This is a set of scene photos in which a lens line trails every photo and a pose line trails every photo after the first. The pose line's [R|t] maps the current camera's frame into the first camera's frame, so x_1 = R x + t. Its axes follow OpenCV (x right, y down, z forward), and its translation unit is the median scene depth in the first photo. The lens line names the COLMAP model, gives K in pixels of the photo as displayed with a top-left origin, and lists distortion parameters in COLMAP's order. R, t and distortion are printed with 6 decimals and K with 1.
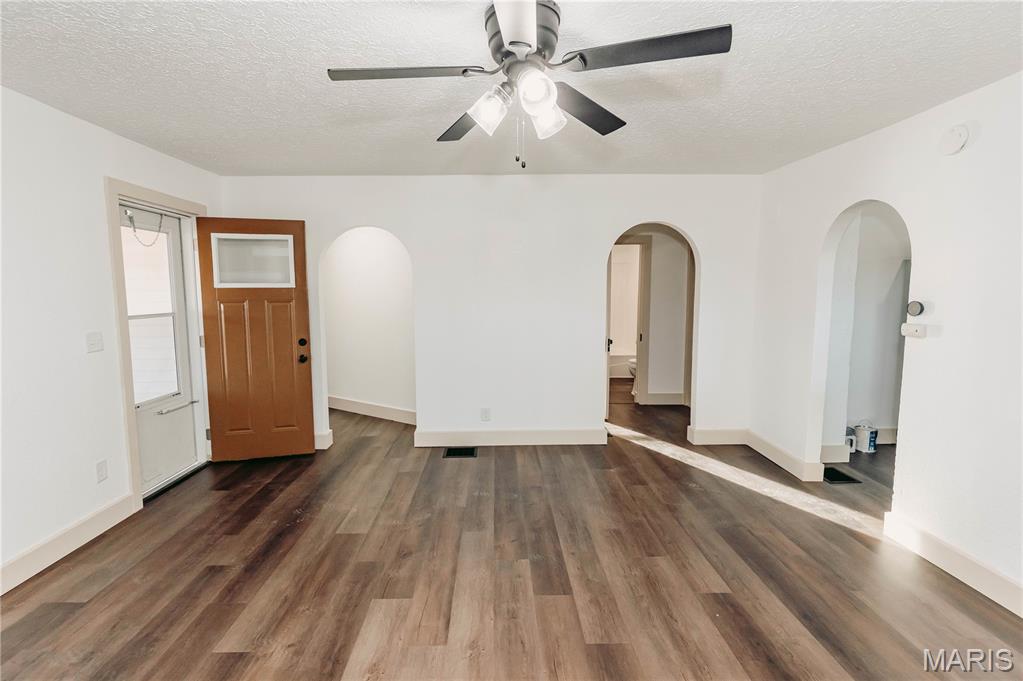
lens RADIAL K [[468.8, 0, 502.2], [0, 468.8, 343.4], [0, 0, 1]] dist [0.007632, -0.000081]
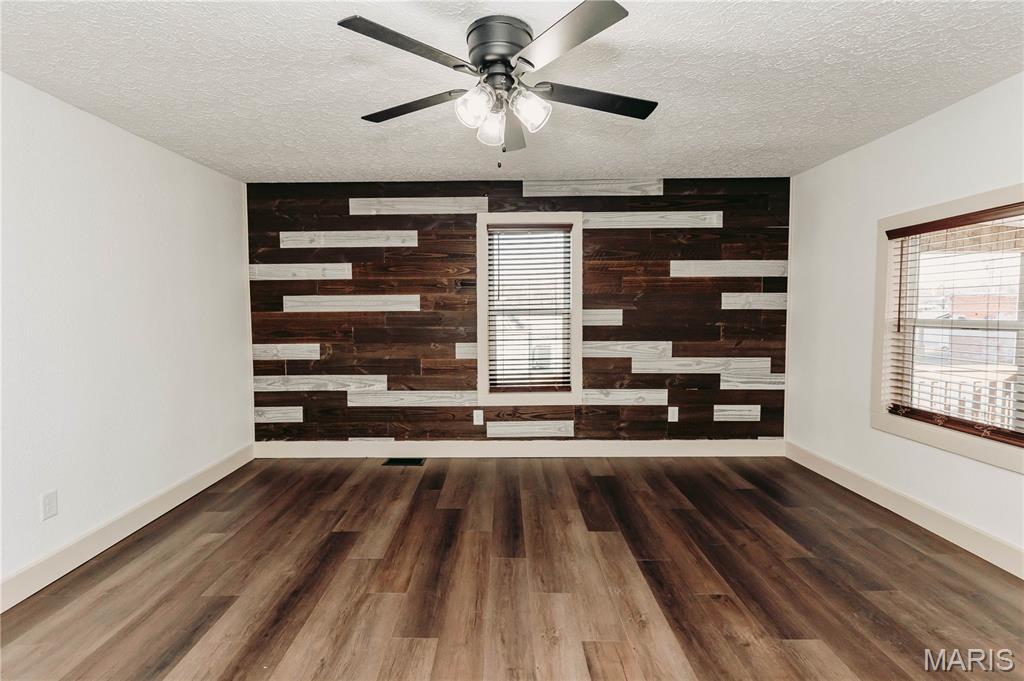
lens RADIAL K [[469.3, 0, 502.7], [0, 469.3, 343.4], [0, 0, 1]] dist [0.007632, -0.000081]
pose [[-0.999582, 0.010547, 0.026912, 0.009498], [0.015161, 0.984011, 0.177459, -0.107236], [-0.024610, 0.177793, -0.983760, 1.471681]]
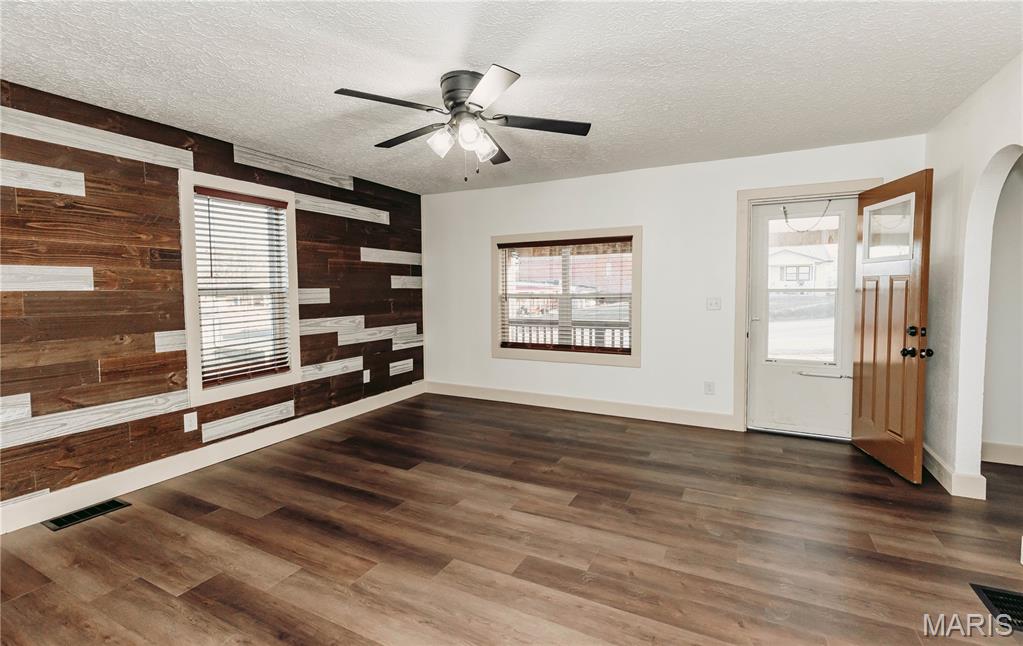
lens RADIAL K [[460.2, 0, 511.5], [0, 460.2, 323.0], [0, 0, 1]] dist [0.000907, 0.000086]
pose [[-0.465623, 0.078926, -0.881457, 0.867847], [-0.089028, 0.986785, 0.135386, -0.095611], [0.880494, 0.141514, -0.452443, 1.250193]]
